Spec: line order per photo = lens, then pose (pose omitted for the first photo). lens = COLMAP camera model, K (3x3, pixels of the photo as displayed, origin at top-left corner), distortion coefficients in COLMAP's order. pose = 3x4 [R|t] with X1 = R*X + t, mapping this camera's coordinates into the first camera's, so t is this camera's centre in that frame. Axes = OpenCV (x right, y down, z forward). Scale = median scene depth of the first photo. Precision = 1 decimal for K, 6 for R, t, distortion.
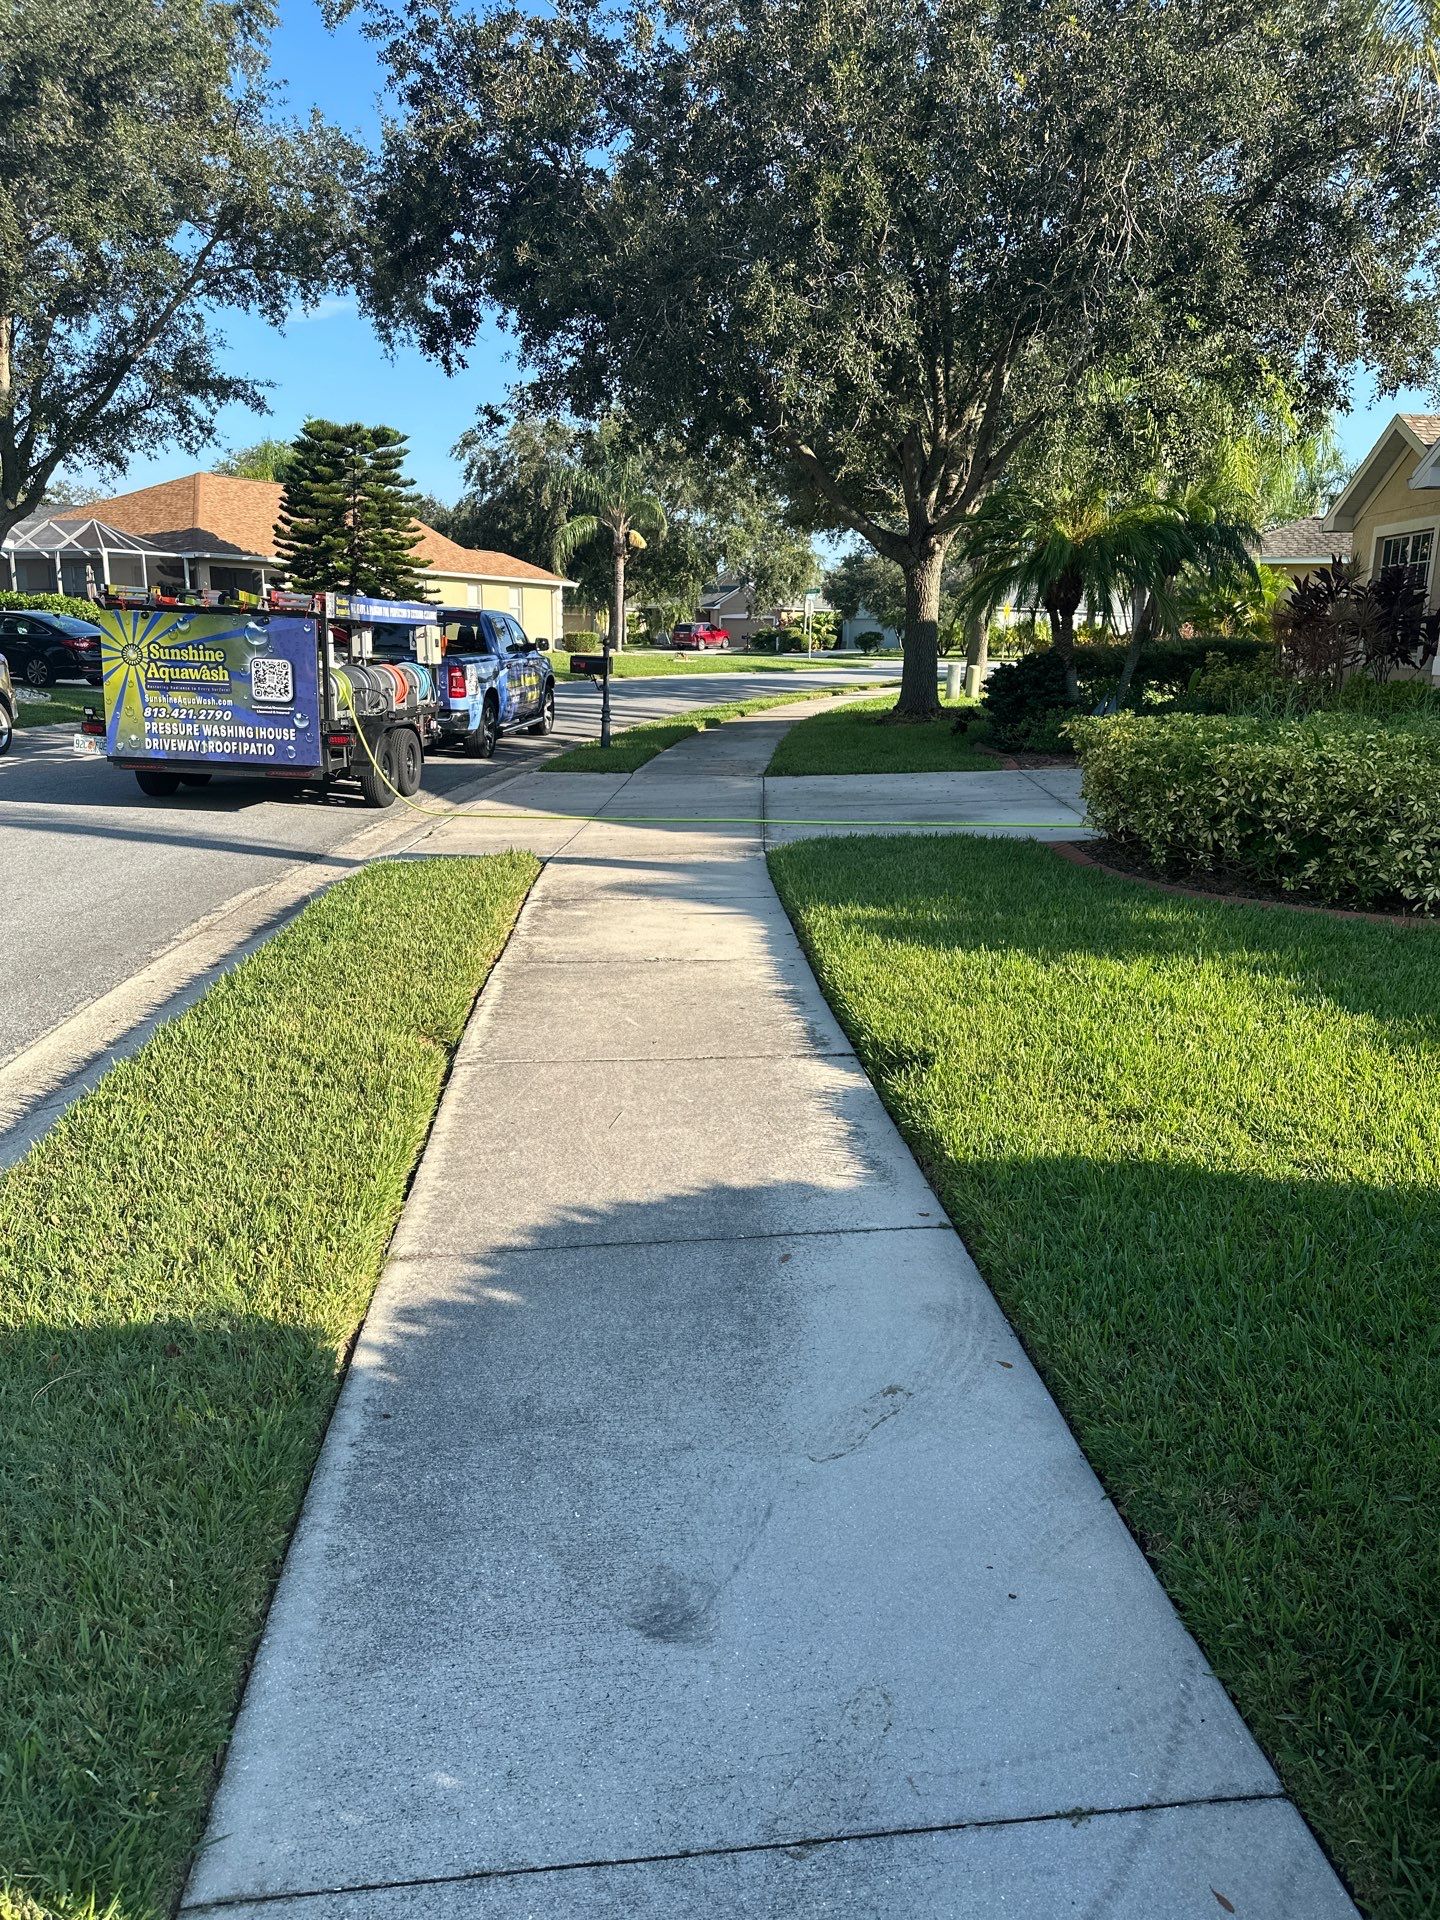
lens RADIAL K [[1363.4, 0, 735.2], [0, 1363.4, 944.3], [0, 0, 1]] dist [0.064241, -0.075848]
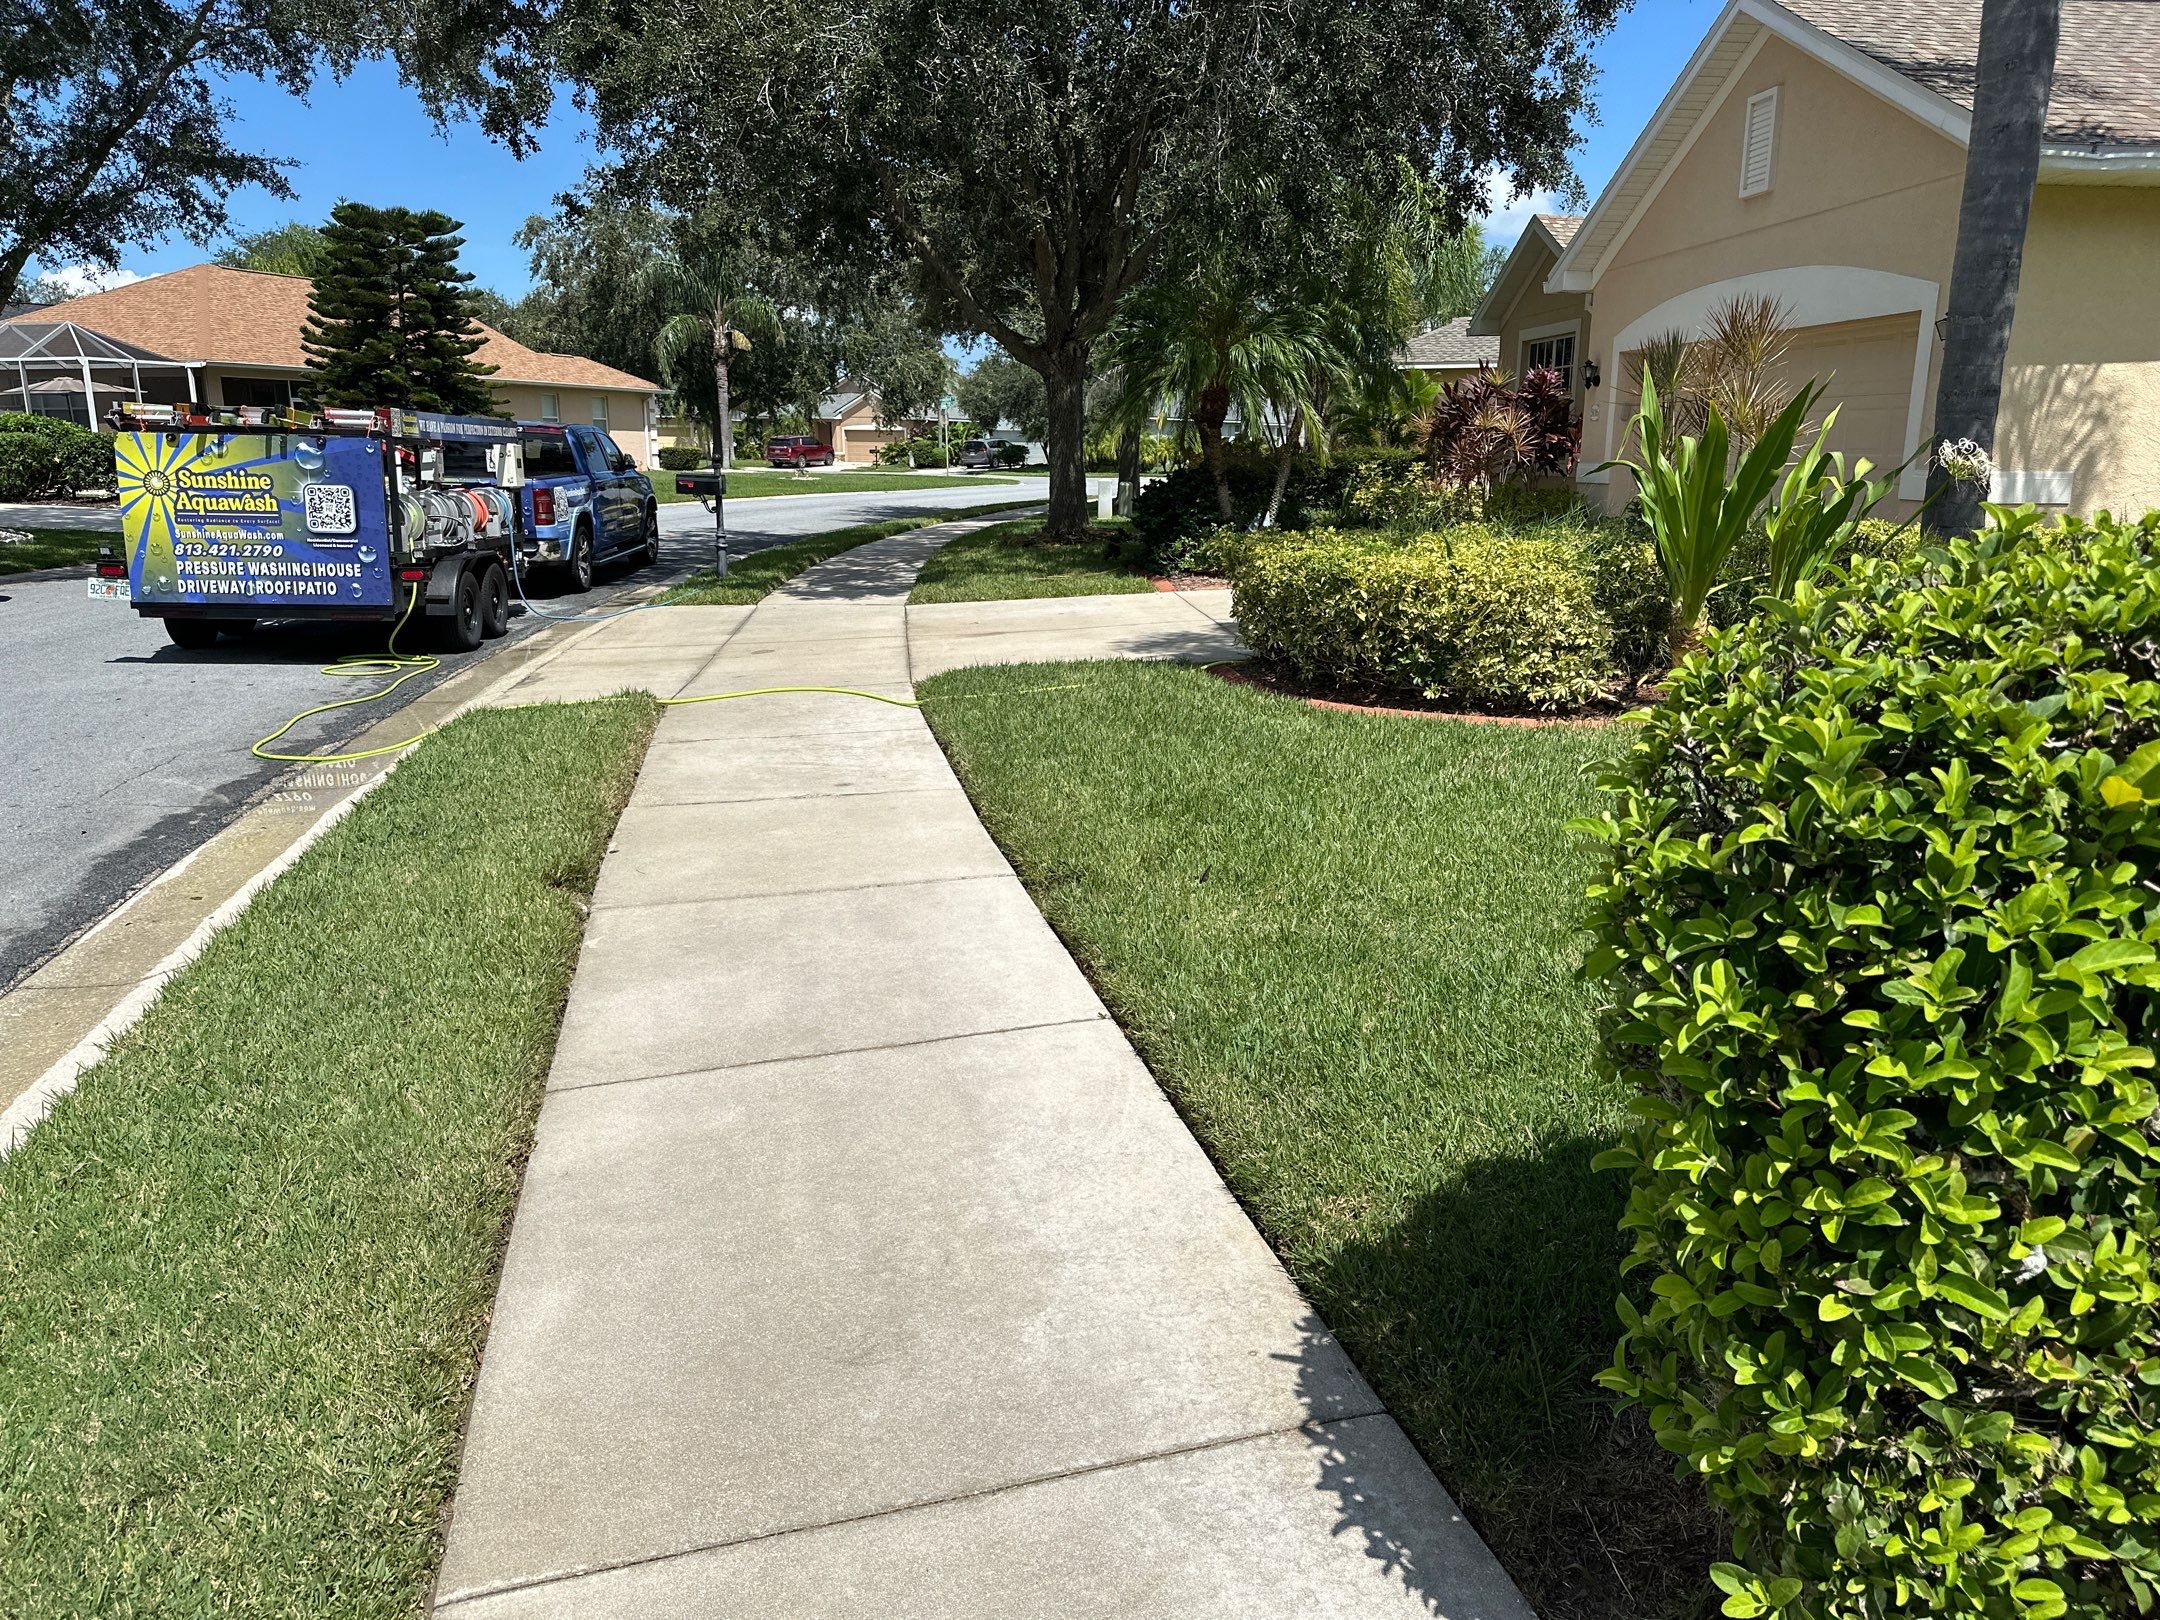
lens RADIAL K [[1533.8, 0, 1112.5], [0, 1533.8, 823.4], [0, 0, 1]] dist [0.064241, -0.075848]
pose [[0.987509, -0.049975, 0.149427, -0.001752], [0.047479, 0.998667, 0.020229, 0.008583], [-0.150239, -0.012881, 0.988566, -0.041932]]
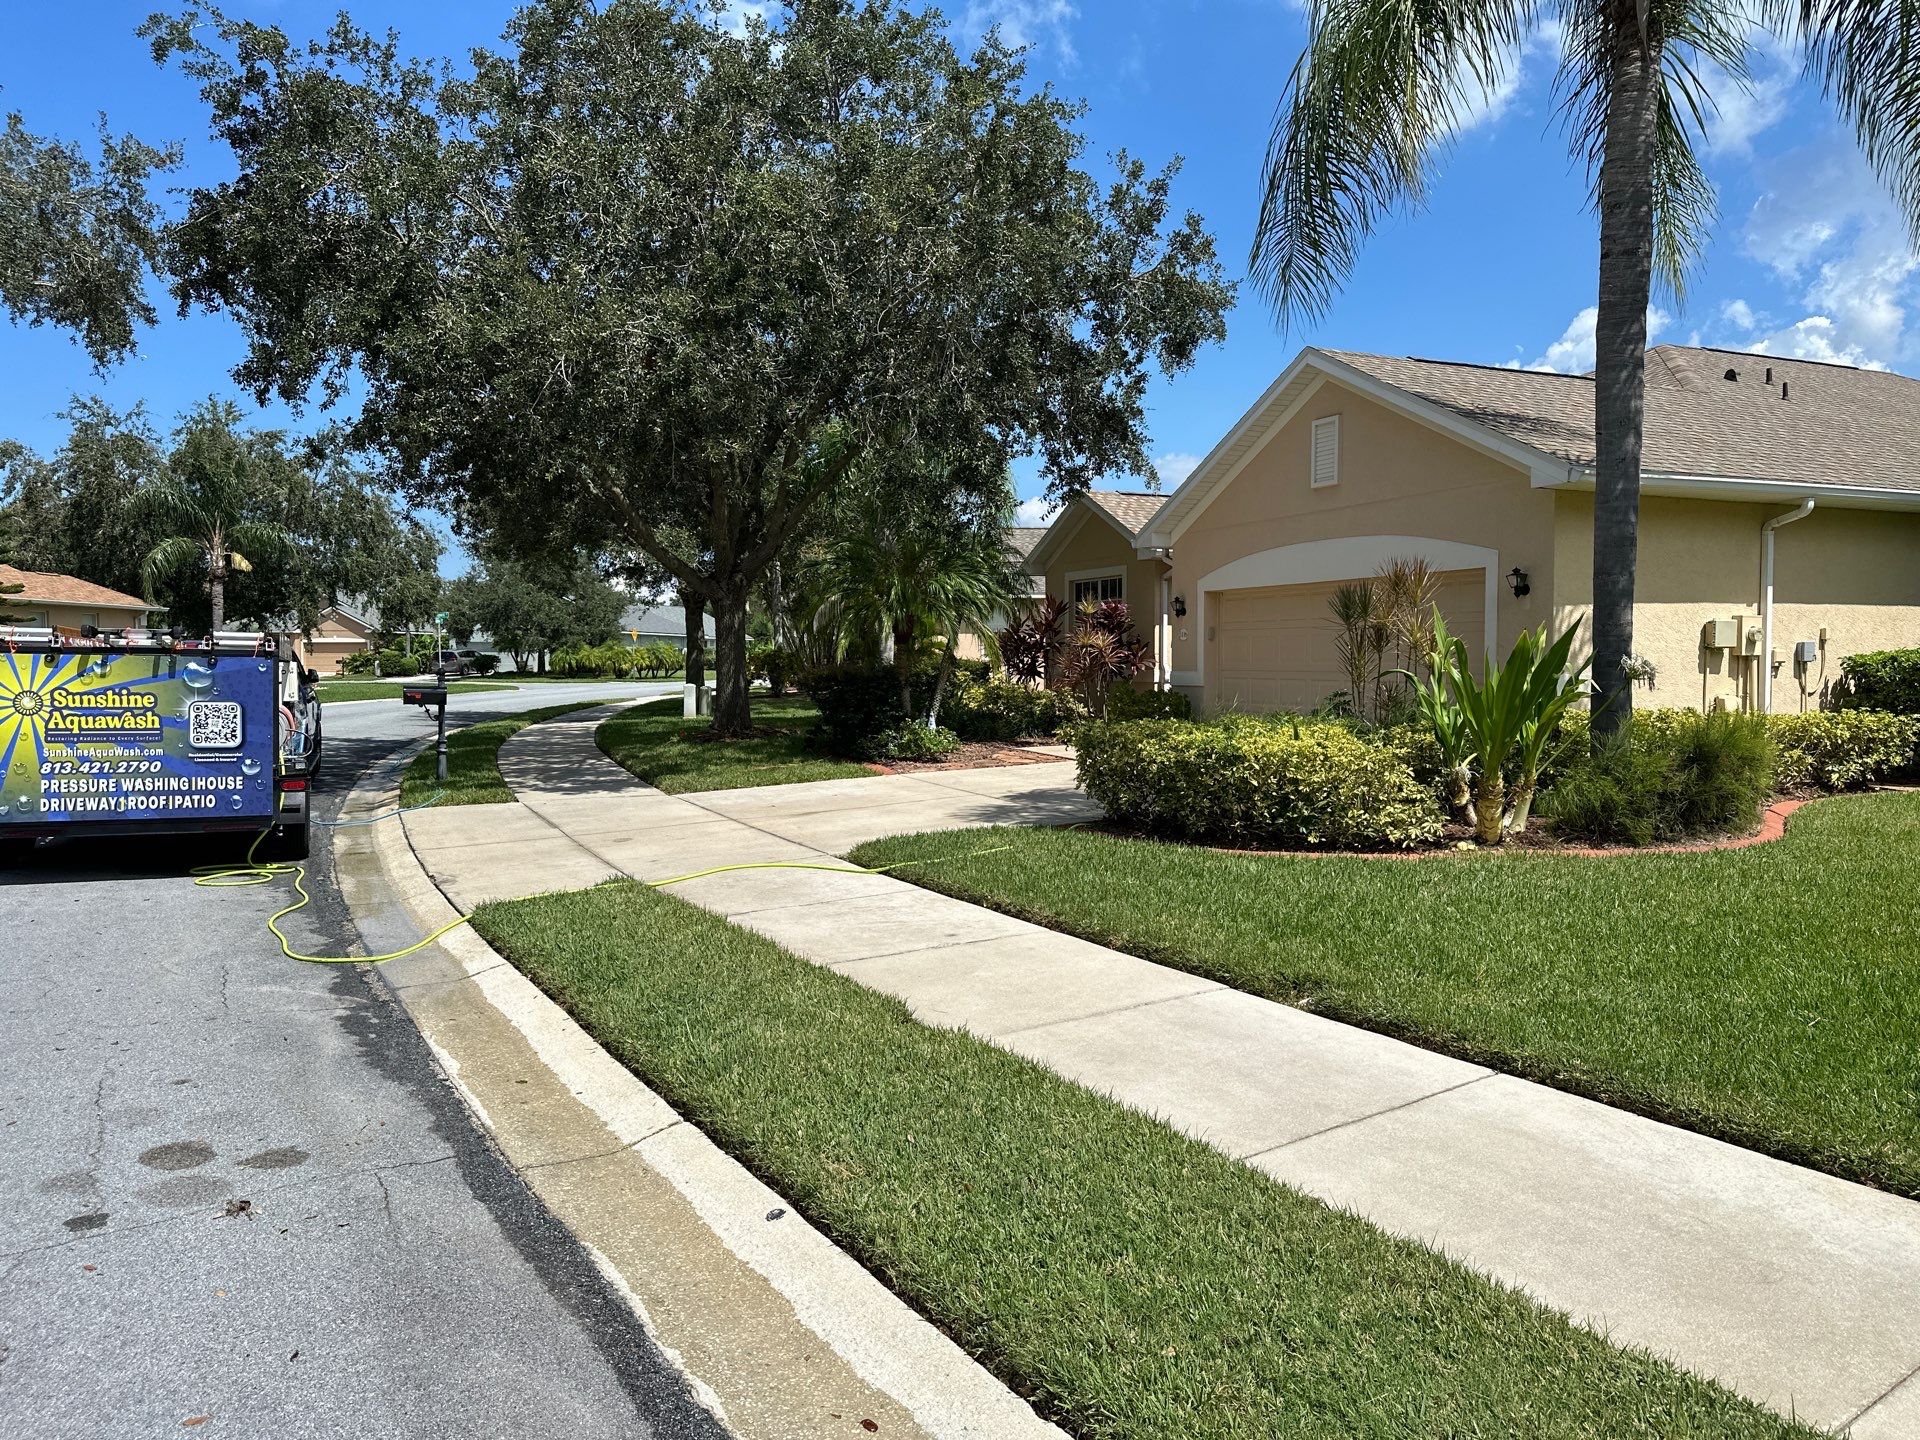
lens RADIAL K [[1363.4, 0, 951.1], [0, 1363.4, 720.9], [0, 0, 1]] dist [0.064241, -0.075848]
pose [[0.877025, -0.040835, 0.478706, -0.259532], [0.122604, 0.982415, -0.140817, -0.005463], [-0.464538, 0.182191, 0.866609, -0.010232]]
